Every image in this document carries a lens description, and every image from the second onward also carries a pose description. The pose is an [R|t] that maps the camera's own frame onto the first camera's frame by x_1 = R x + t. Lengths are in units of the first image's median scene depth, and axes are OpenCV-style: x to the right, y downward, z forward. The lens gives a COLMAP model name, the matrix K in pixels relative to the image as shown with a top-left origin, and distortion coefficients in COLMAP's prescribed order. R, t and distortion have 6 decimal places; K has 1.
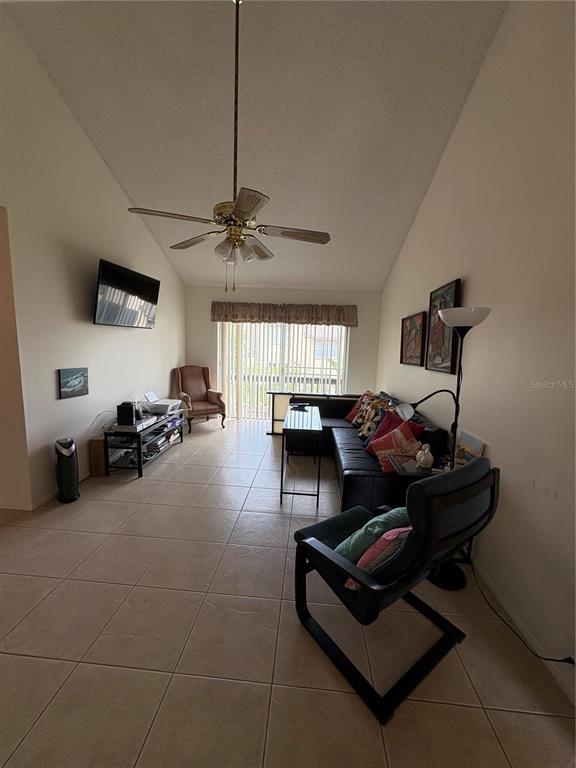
lens RADIAL K [[305.9, 0, 288.0], [0, 305.9, 384.0], [0, 0, 1]] dist [0.002199, 0.000010]
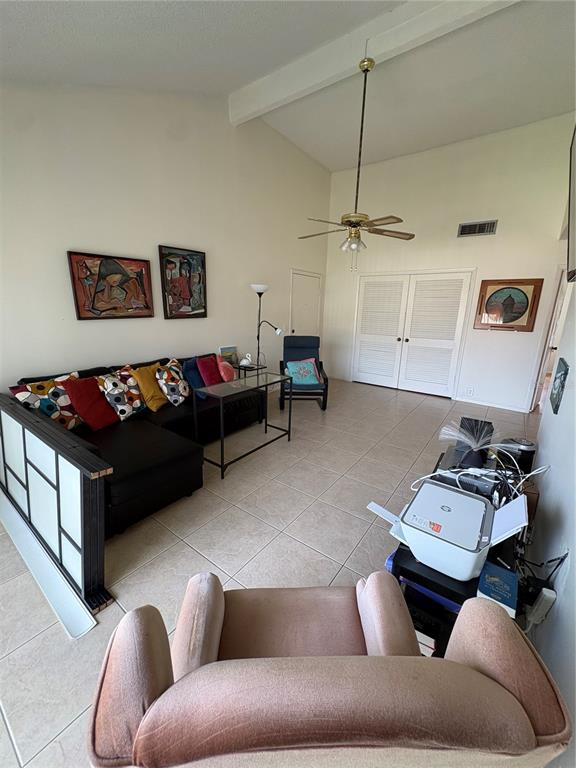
lens RADIAL K [[305.9, 0, 288.0], [0, 305.9, 384.0], [0, 0, 1]] dist [0.002199, 0.000010]
pose [[-0.845079, -0.188213, 0.500417, -0.539830], [0.016450, 0.926390, 0.376207, -0.246001], [-0.534388, 0.326156, -0.779776, 1.756666]]
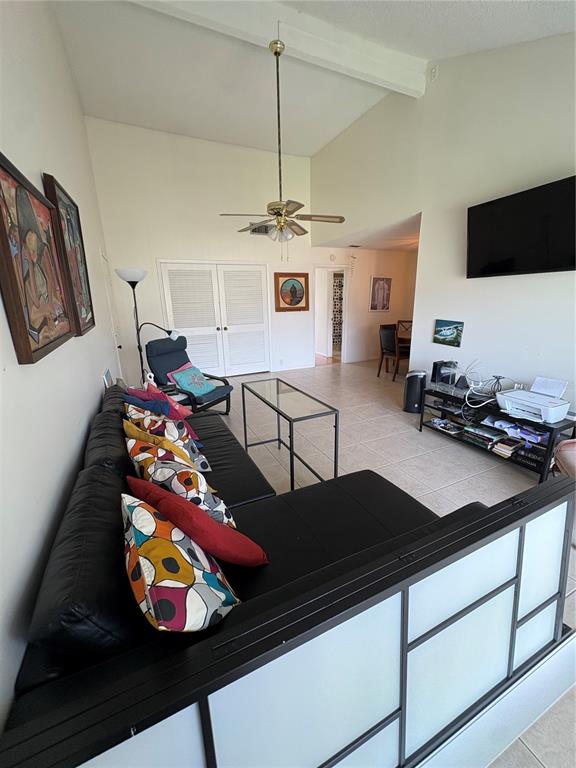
lens RADIAL K [[305.9, 0, 288.0], [0, 305.9, 384.0], [0, 0, 1]] dist [0.002199, 0.000010]
pose [[-0.872325, 0.113752, -0.475510, 0.409629], [-0.080909, 0.925565, 0.369842, -0.204570], [0.482186, 0.361095, -0.798190, 1.690684]]
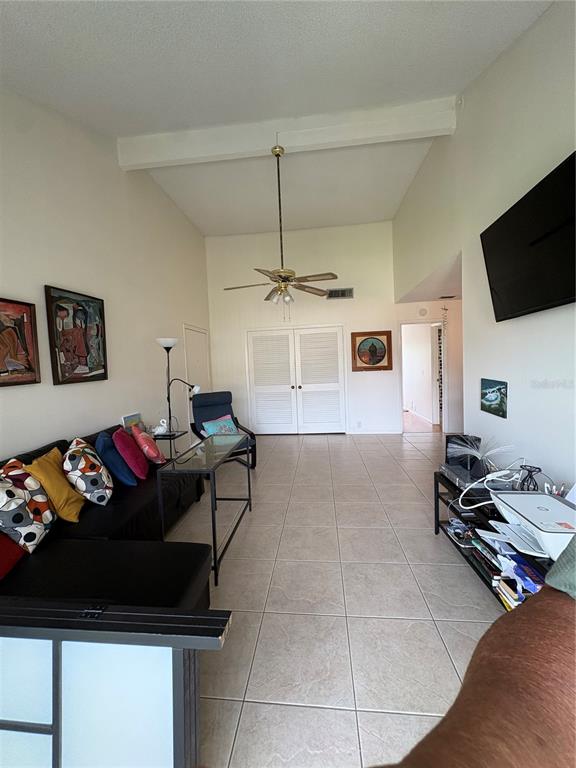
lens RADIAL K [[305.9, 0, 288.0], [0, 305.9, 384.0], [0, 0, 1]] dist [0.002199, 0.000010]
pose [[-0.999515, 0.000907, 0.031134, -0.168057], [0.007137, 0.979652, 0.200576, -0.206523], [-0.030319, 0.200700, -0.979183, 1.798081]]
